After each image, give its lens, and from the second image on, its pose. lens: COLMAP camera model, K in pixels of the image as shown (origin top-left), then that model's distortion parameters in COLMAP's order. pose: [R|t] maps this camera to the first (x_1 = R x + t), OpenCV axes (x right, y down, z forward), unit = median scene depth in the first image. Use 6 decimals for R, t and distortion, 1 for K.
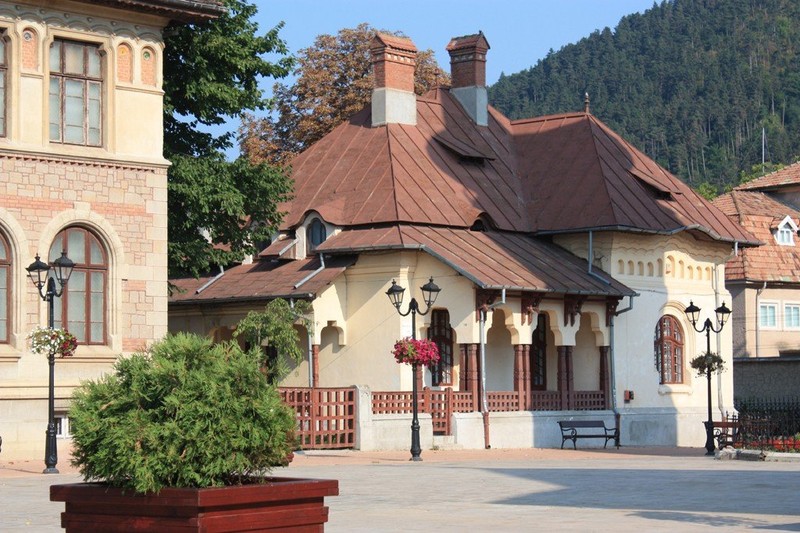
lens RADIAL K [[1941.1, 0, 398.1], [0, 1941.1, 265.4], [0, 0, 1]] dist [0.049922, 0.000000]
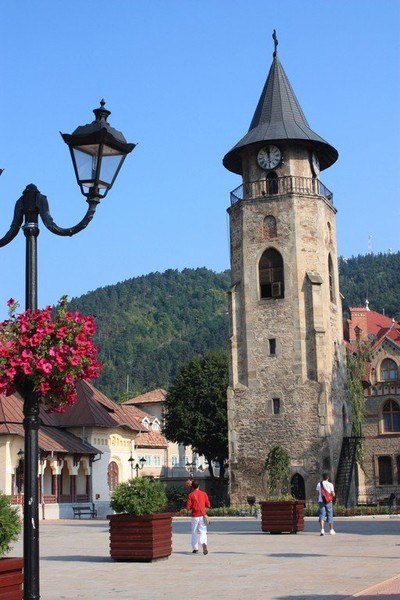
lens RADIAL K [[972.8, 0, 207.9], [0, 972.8, 324.3], [0, 0, 1]] dist [-0.041030, 0.000000]
pose [[0.954784, 0.037099, 0.294976, -0.112343], [-0.004348, 0.993820, -0.110921, -0.010534], [-0.297268, 0.104623, 0.949045, -0.187500]]
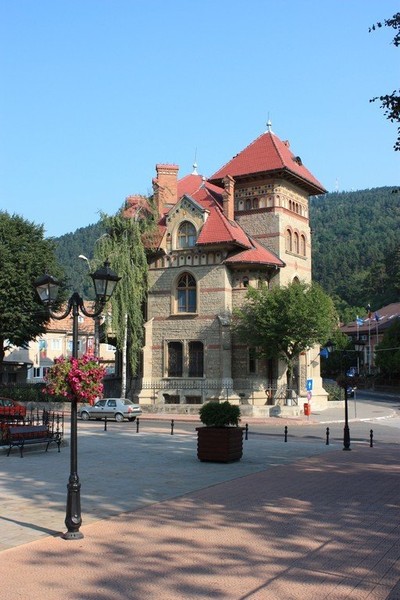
lens RADIAL K [[696.0, 0, 200.5], [0, 696.0, 301.1], [0, 0, 1]] dist [-0.009550, 0.000000]
pose [[0.964518, 0.033822, 0.261840, 0.396103], [-0.026205, 0.999127, -0.032530, 0.001147], [-0.262712, 0.024514, 0.964563, 0.327686]]
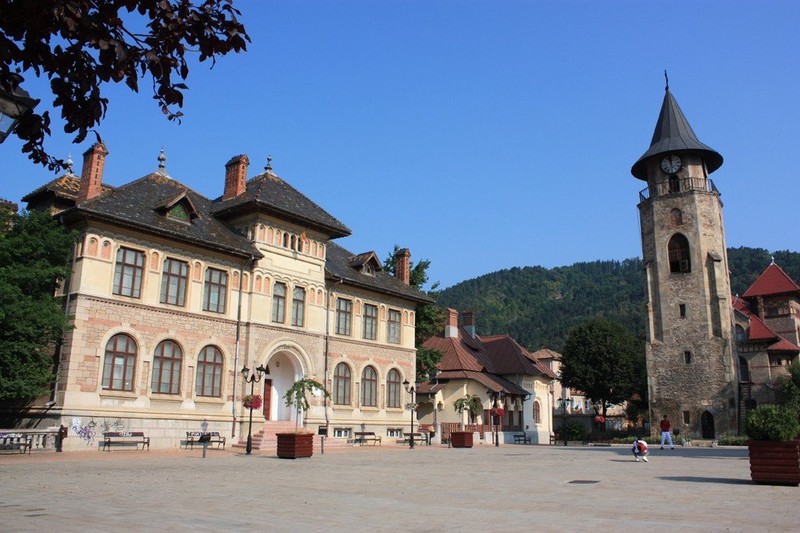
lens RADIAL K [[675.3, 0, 401.5], [0, 675.3, 268.2], [0, 0, 1]] dist [-0.108057, 0.051412]
pose [[0.992839, 0.043260, 0.111350, -0.216741], [-0.024198, 0.985632, -0.167164, 0.000192], [-0.116981, 0.163273, 0.979621, -0.067648]]
